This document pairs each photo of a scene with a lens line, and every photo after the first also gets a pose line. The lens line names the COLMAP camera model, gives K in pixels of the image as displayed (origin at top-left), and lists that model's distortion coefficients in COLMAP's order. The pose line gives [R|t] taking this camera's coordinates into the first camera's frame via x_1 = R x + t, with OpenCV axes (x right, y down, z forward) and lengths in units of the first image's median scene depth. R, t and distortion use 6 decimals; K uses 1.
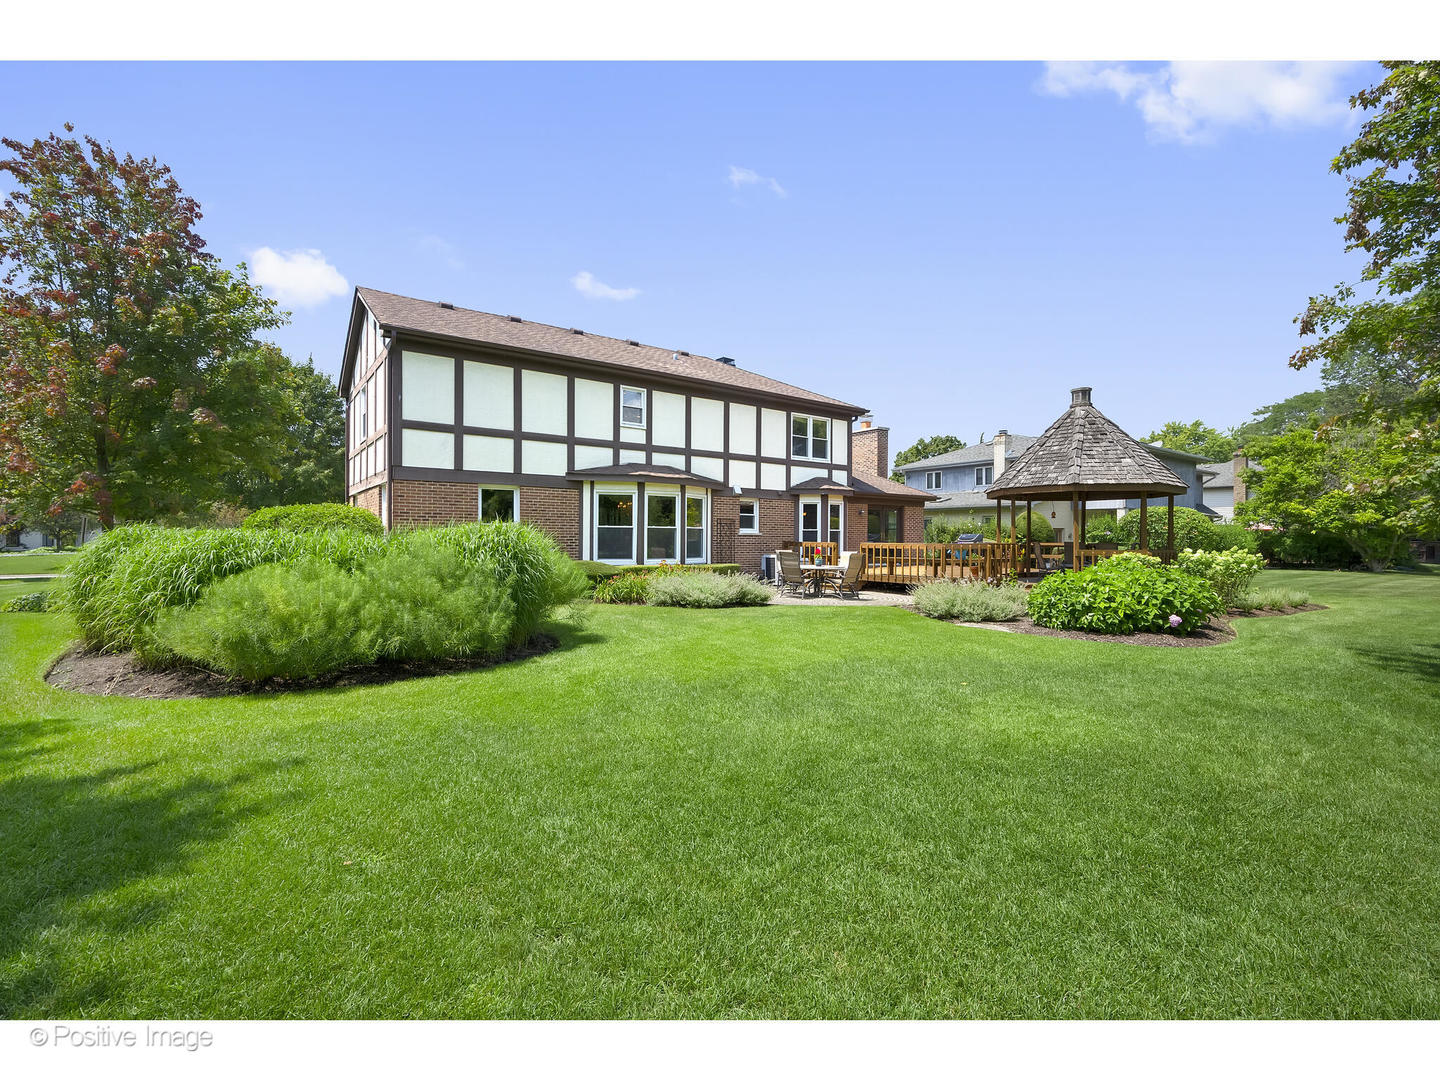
lens RADIAL K [[659.4, 0, 719.0], [0, 659.4, 540.1], [0, 0, 1]] dist [0.006067, 0.000700]
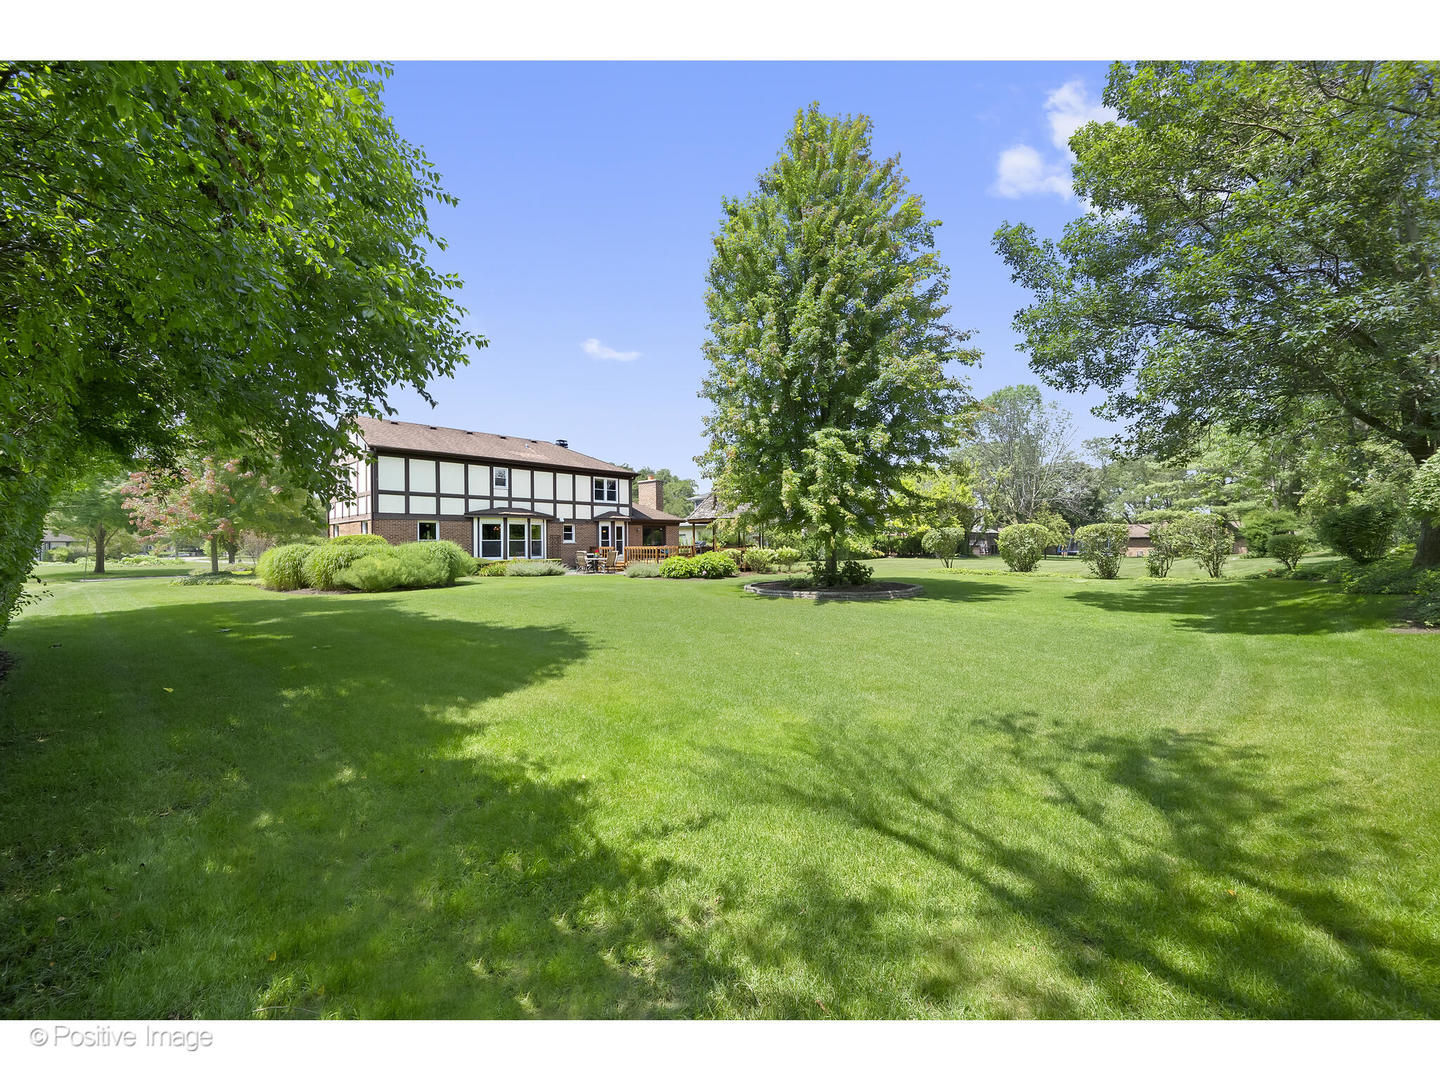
lens RADIAL K [[577.6, 0, 724.4], [0, 577.6, 544.4], [0, 0, 1]] dist [-0.000022, 0.000789]
pose [[0.979325, -0.014710, 0.201758, 0.151791], [0.015300, 0.999882, -0.001365, 0.003753], [-0.201714, 0.004424, 0.979434, -0.714151]]
